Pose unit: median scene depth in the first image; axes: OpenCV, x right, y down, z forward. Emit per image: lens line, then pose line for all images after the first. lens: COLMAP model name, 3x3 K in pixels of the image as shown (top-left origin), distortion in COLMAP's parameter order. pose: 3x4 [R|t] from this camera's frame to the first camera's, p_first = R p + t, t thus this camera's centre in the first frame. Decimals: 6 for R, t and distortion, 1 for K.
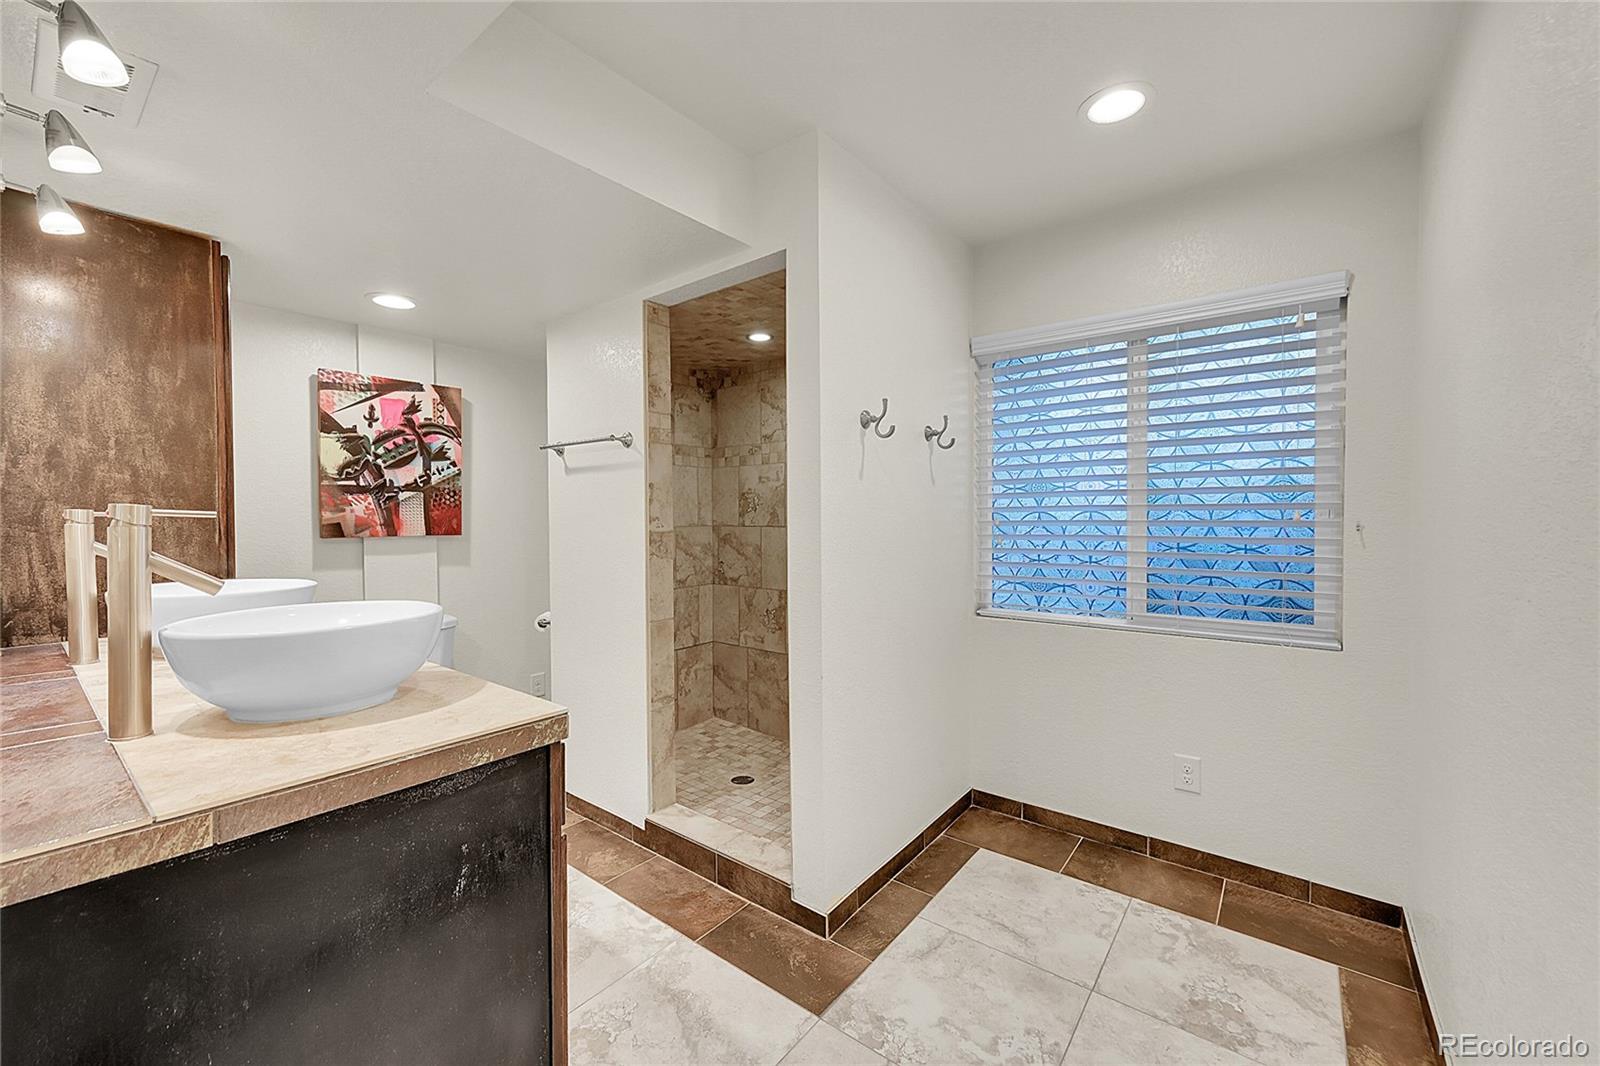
lens RADIAL K [[630.0, 0, 800.0], [0, 630.0, 533.0], [0, 0, 1]] dist [0.000337, -0.000265]
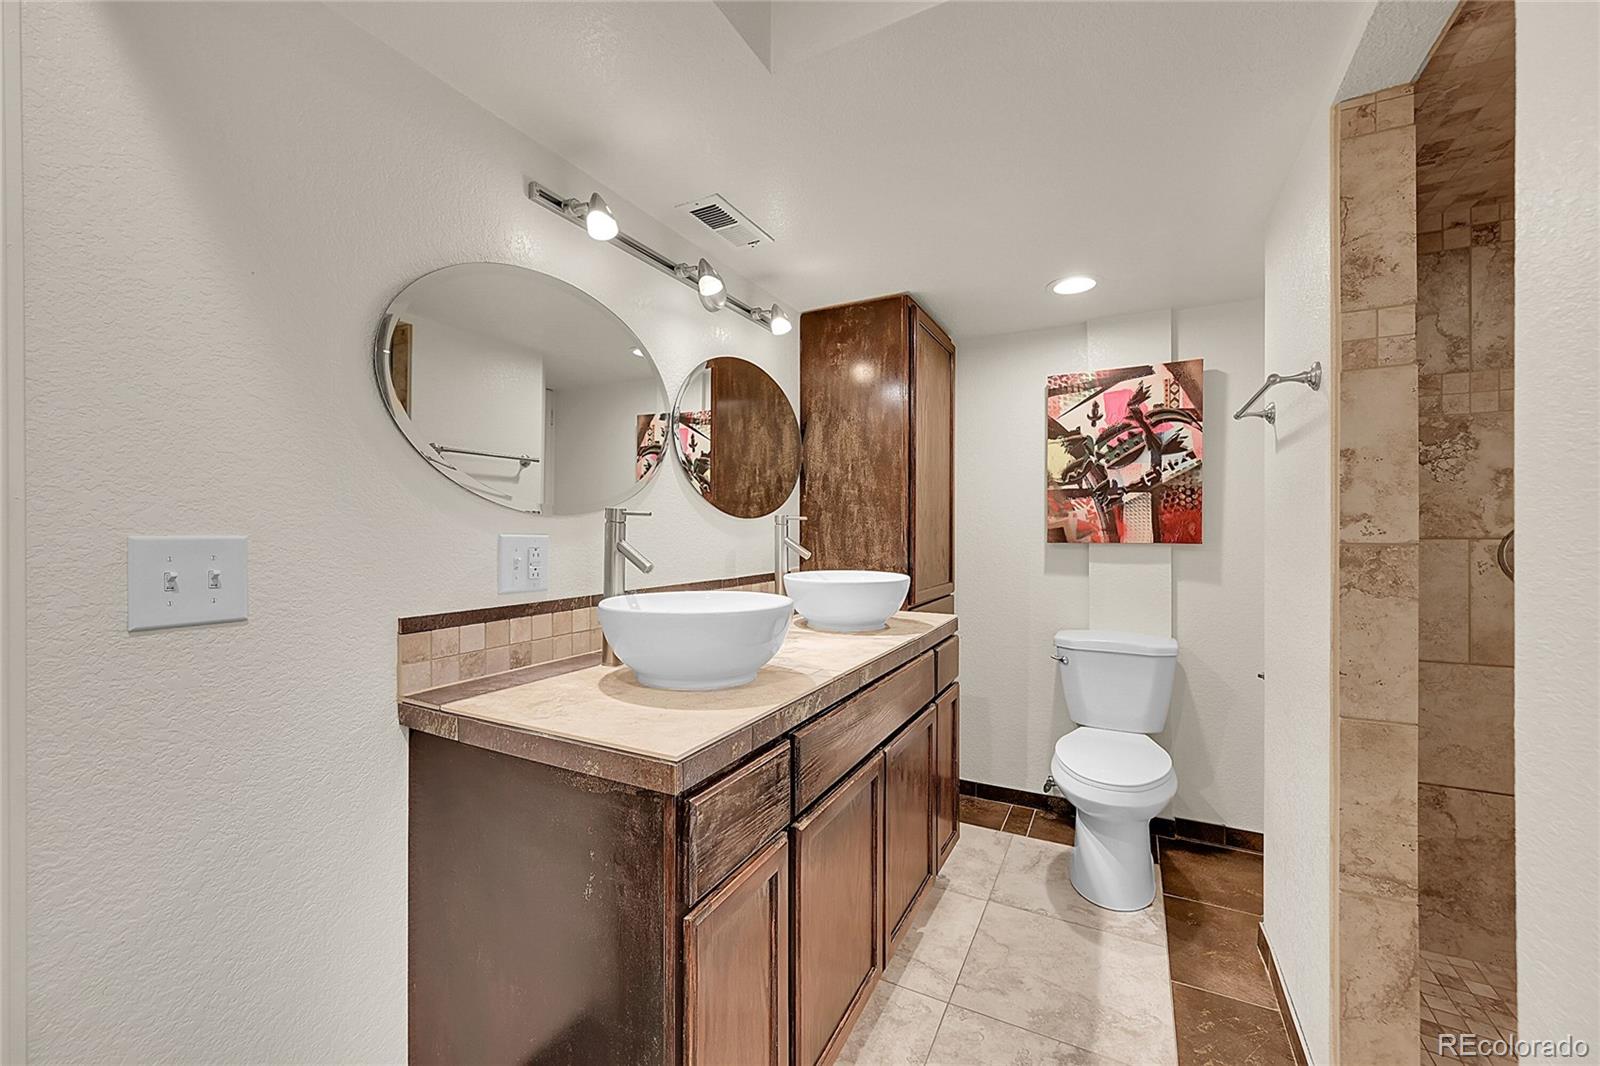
lens RADIAL K [[630.0, 0, 800.0], [0, 630.0, 533.0], [0, 0, 1]] dist [0.000337, -0.000265]
pose [[0.180078, 0.007657, -0.983623, 0.166118], [-0.024319, 0.999699, 0.003329, -0.000709], [0.983352, 0.023321, 0.180210, 0.401091]]
